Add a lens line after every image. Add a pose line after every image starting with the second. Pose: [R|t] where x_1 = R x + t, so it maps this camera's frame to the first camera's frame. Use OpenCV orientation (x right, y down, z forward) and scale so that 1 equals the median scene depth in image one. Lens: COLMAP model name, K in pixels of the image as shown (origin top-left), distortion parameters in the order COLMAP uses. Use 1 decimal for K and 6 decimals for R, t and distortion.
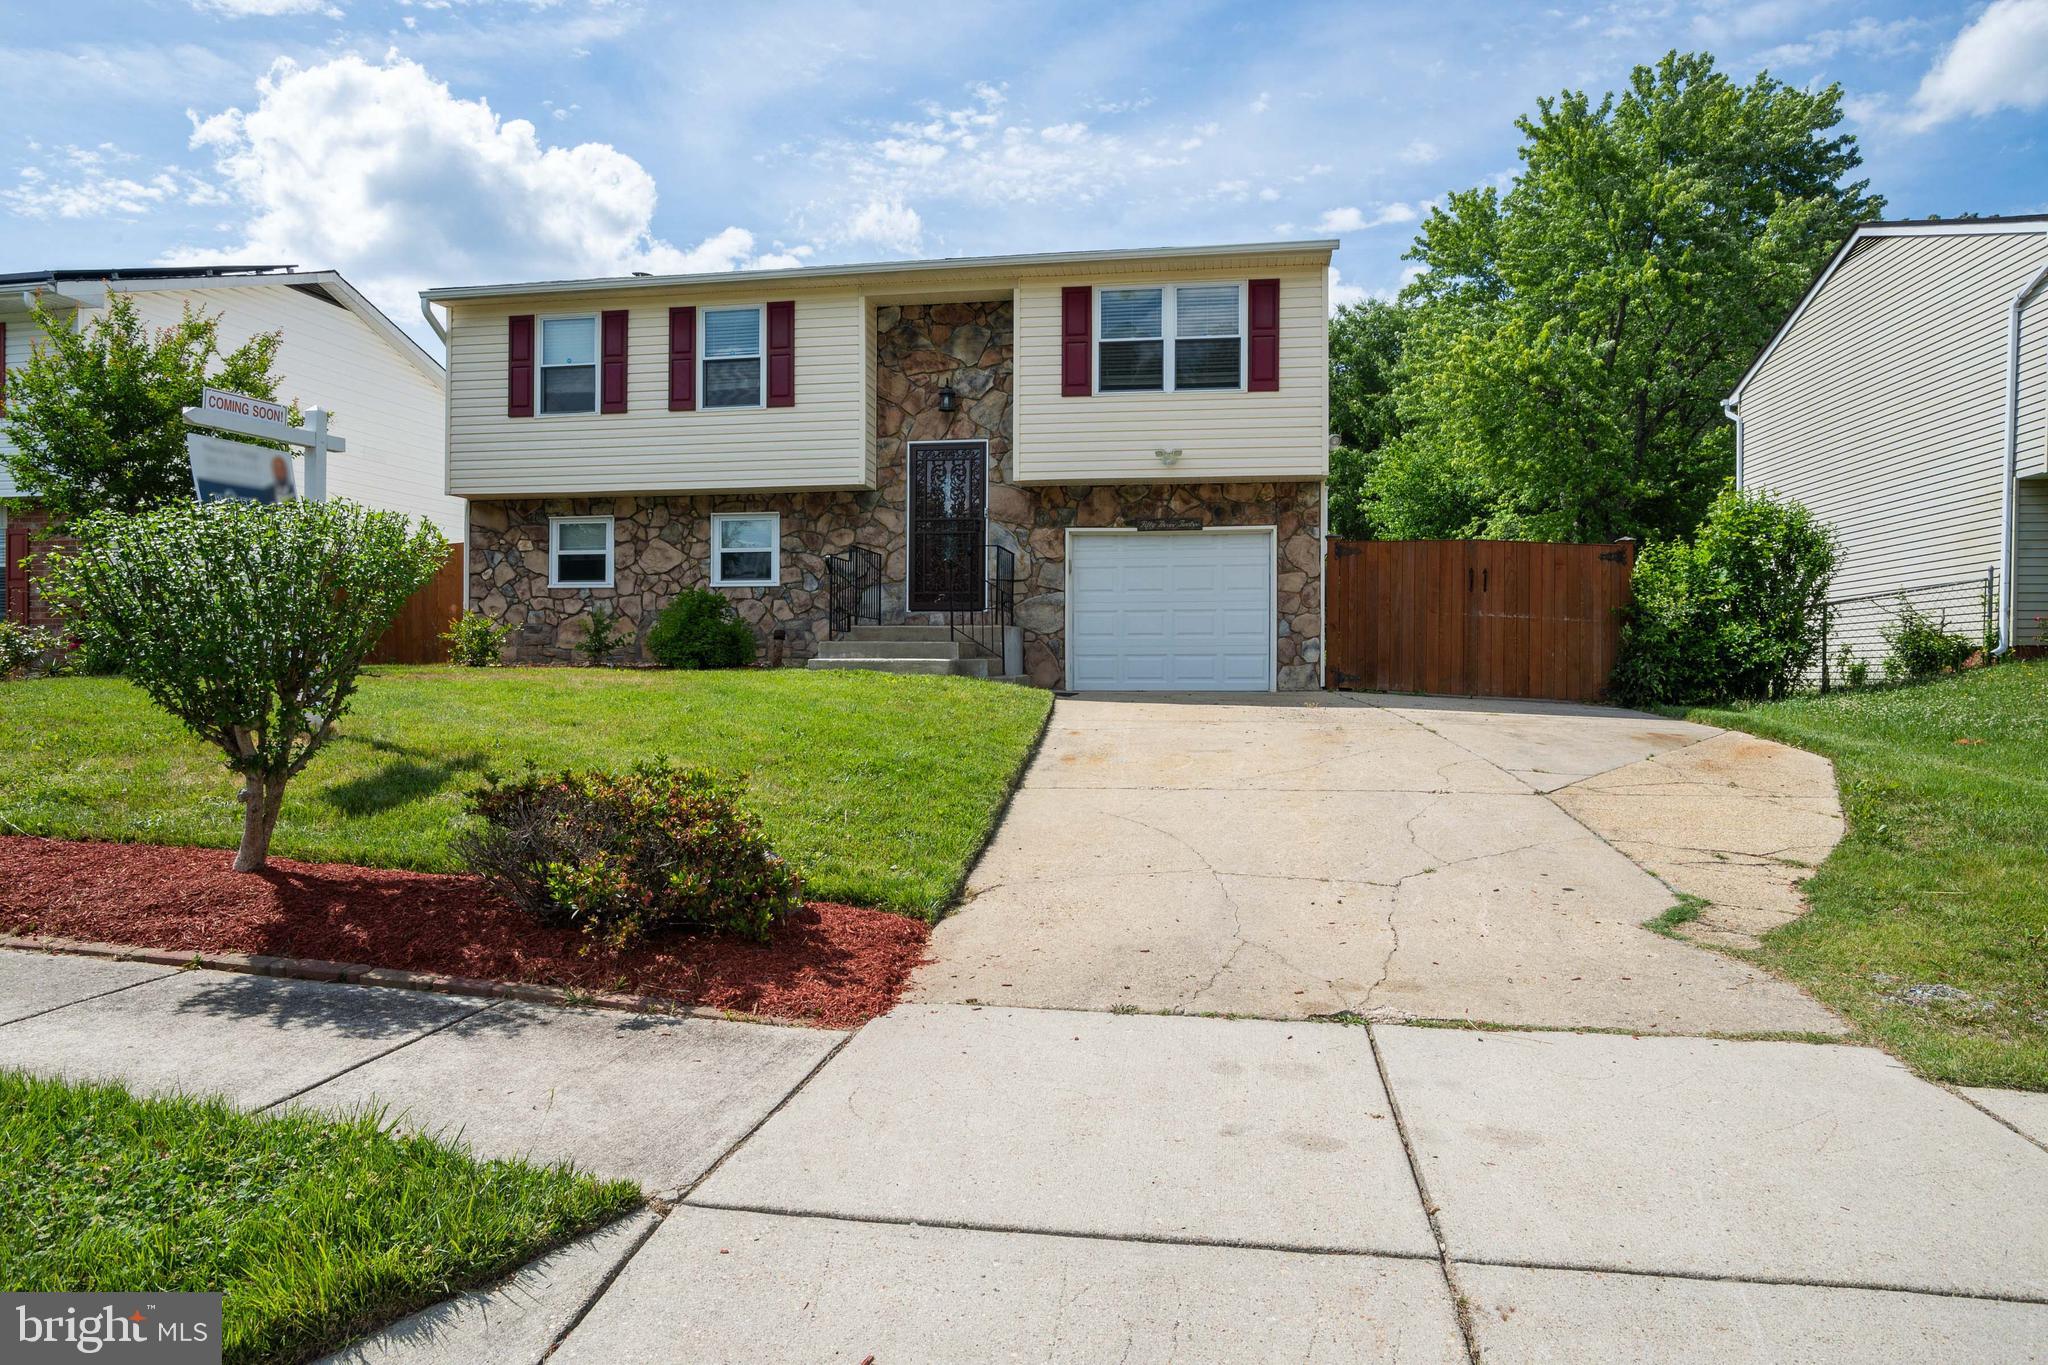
lens RADIAL K [[1325.5, 0, 1022.3], [0, 1325.5, 682.0], [0, 0, 1]] dist [-0.023269, 0.008838]
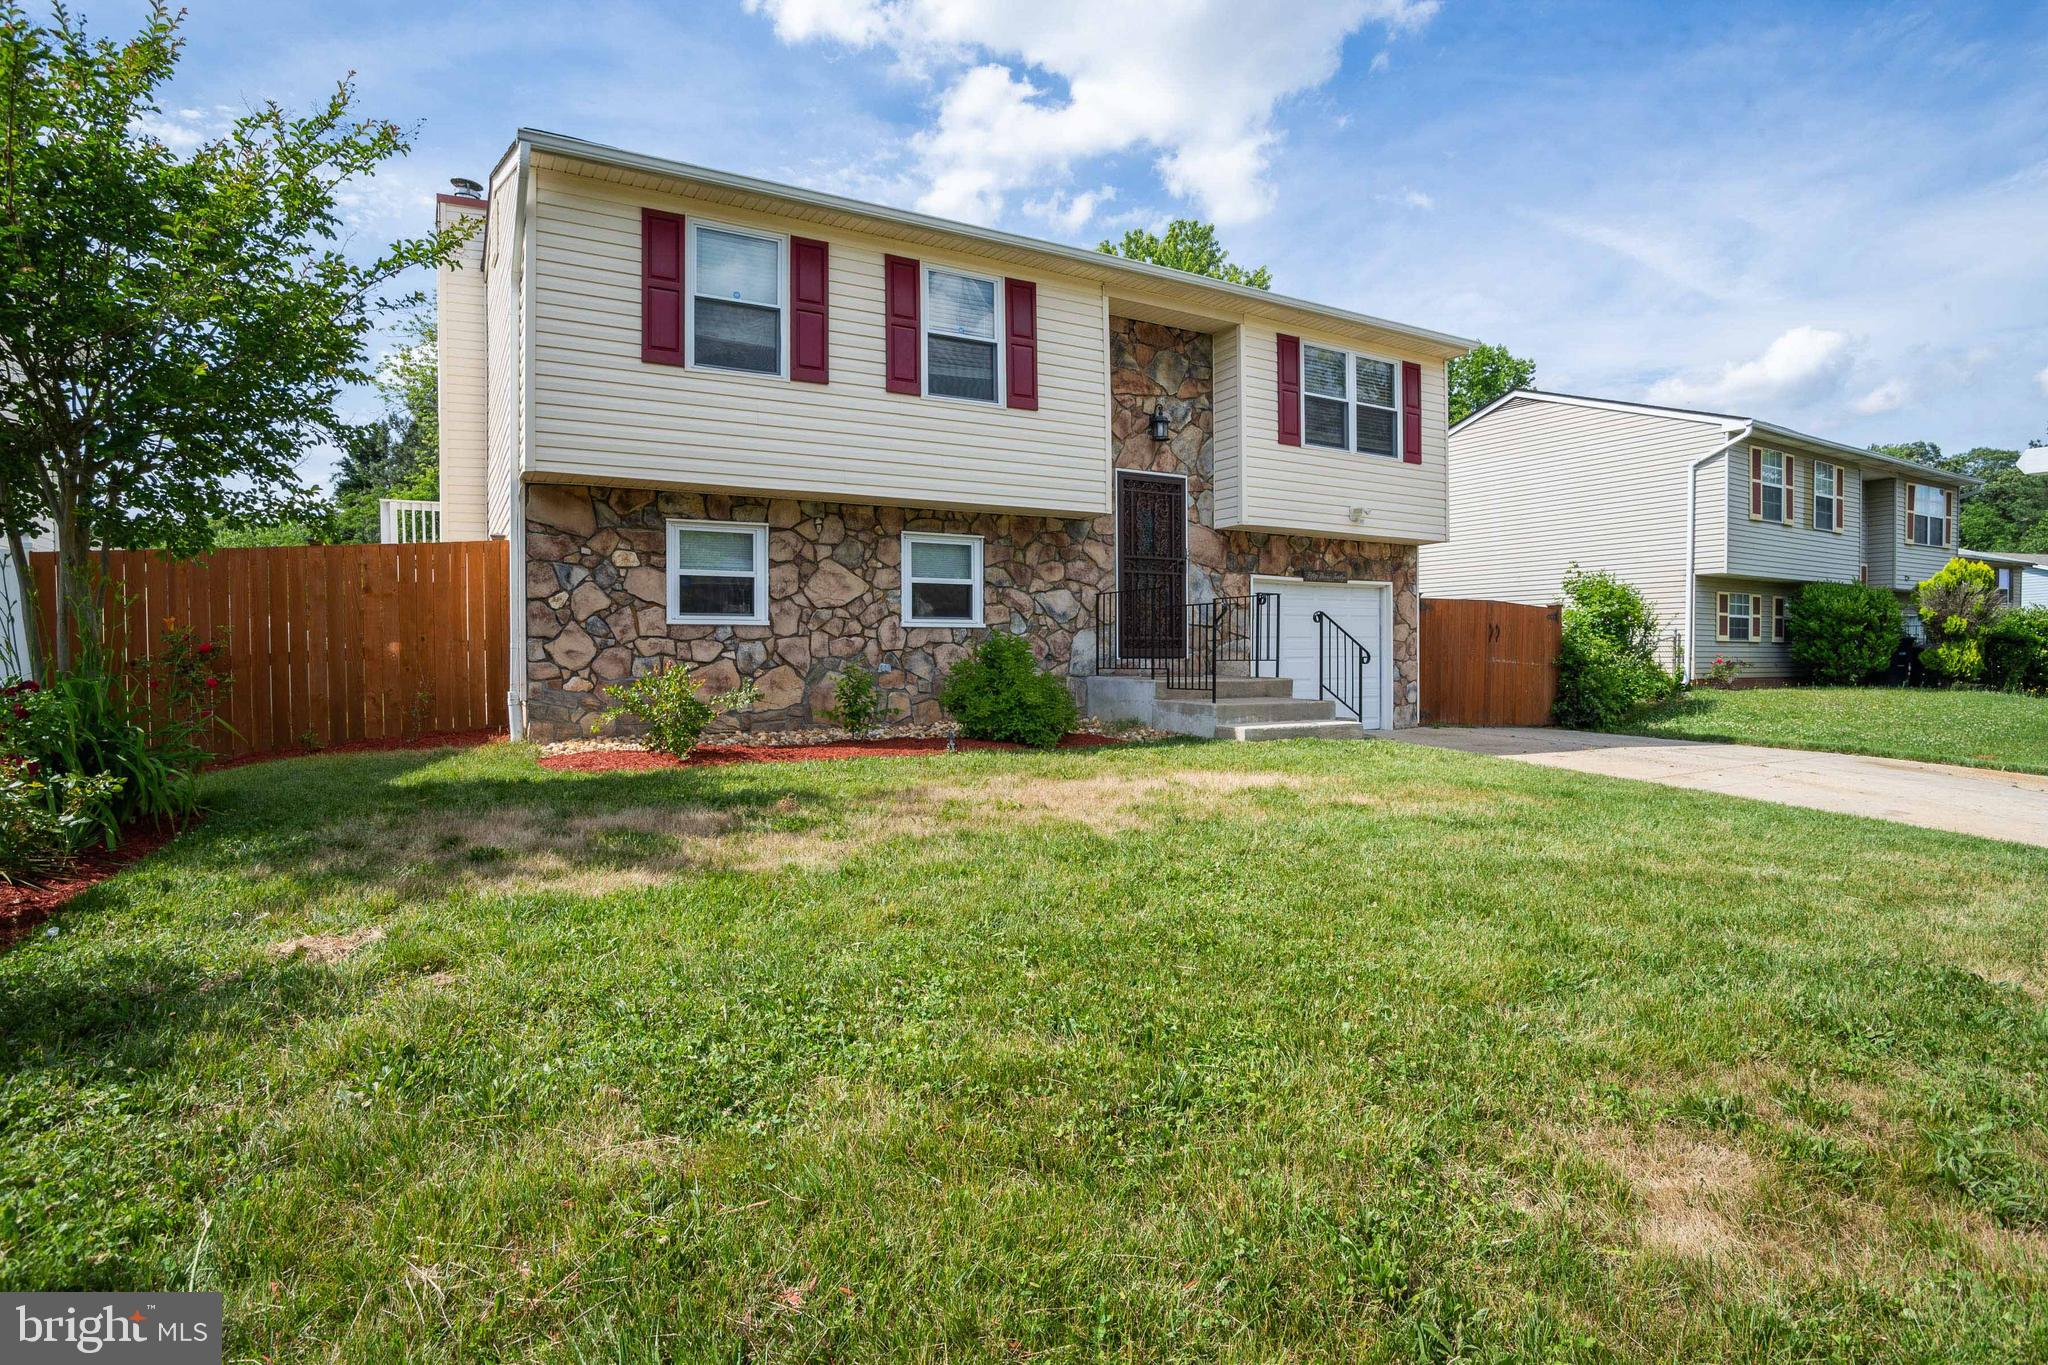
lens RADIAL K [[1027.5, 0, 1026.9], [0, 1027.5, 678.2], [0, 0, 1]] dist [-0.045402, 0.000155]
pose [[0.772520, -0.020122, 0.634672, -0.575689], [0.010971, 0.999772, 0.018344, -0.053488], [-0.634896, -0.007208, 0.772564, 0.504343]]
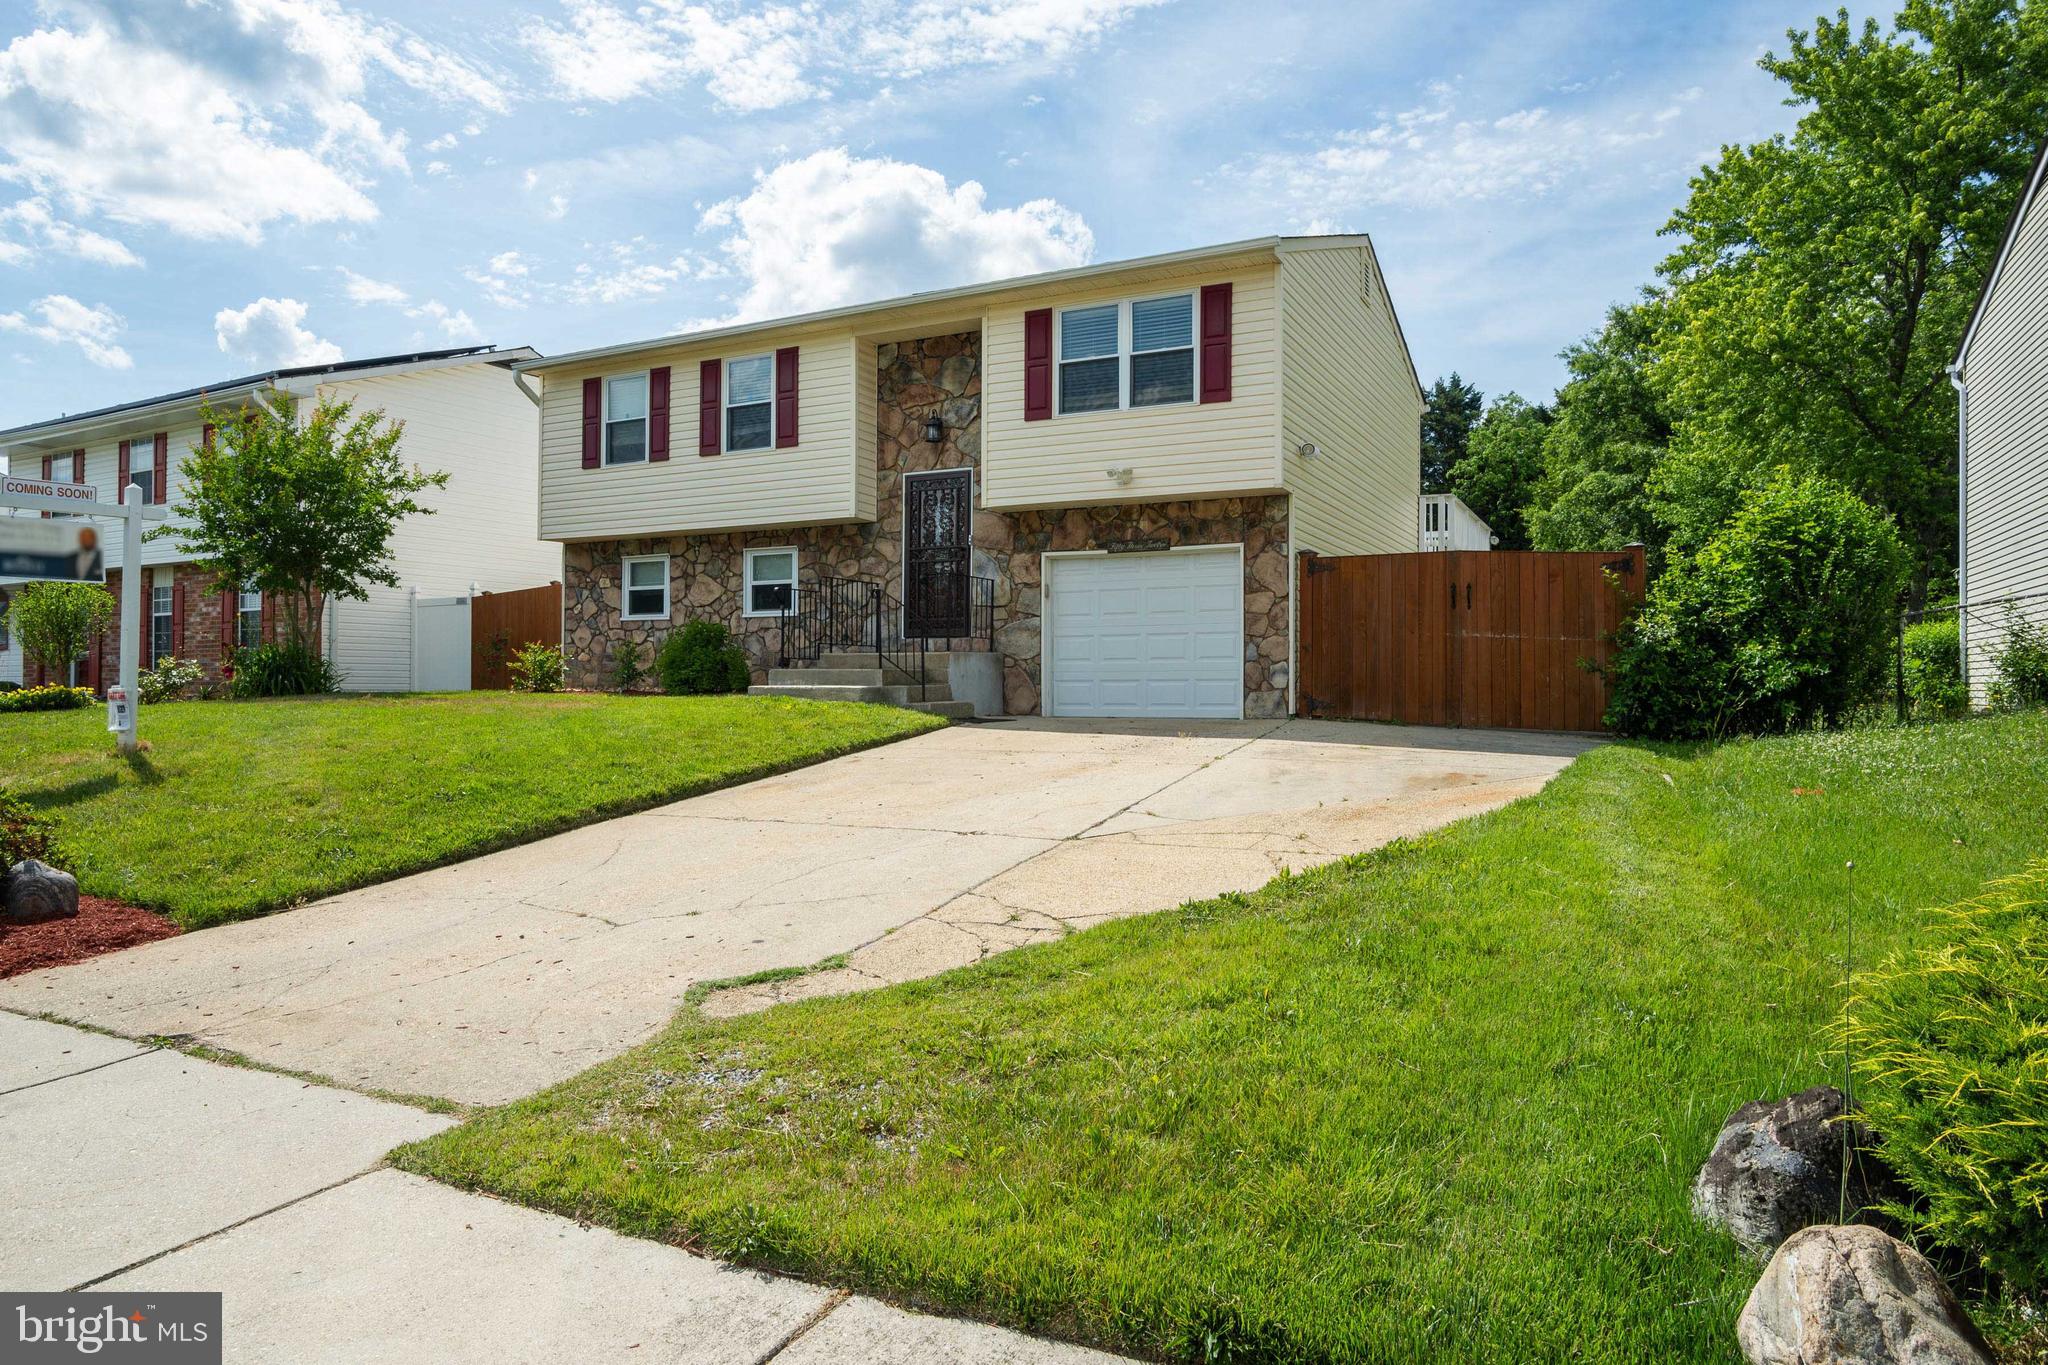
lens RADIAL K [[1325.5, 0, 1017.3], [0, 1325.5, 676.2], [0, 0, 1]] dist [-0.023269, 0.008838]
pose [[0.949336, -0.003345, -0.314246, 0.321357], [-0.002301, 0.999843, -0.017595, -0.006072], [0.314256, 0.017426, 0.949178, 0.053815]]
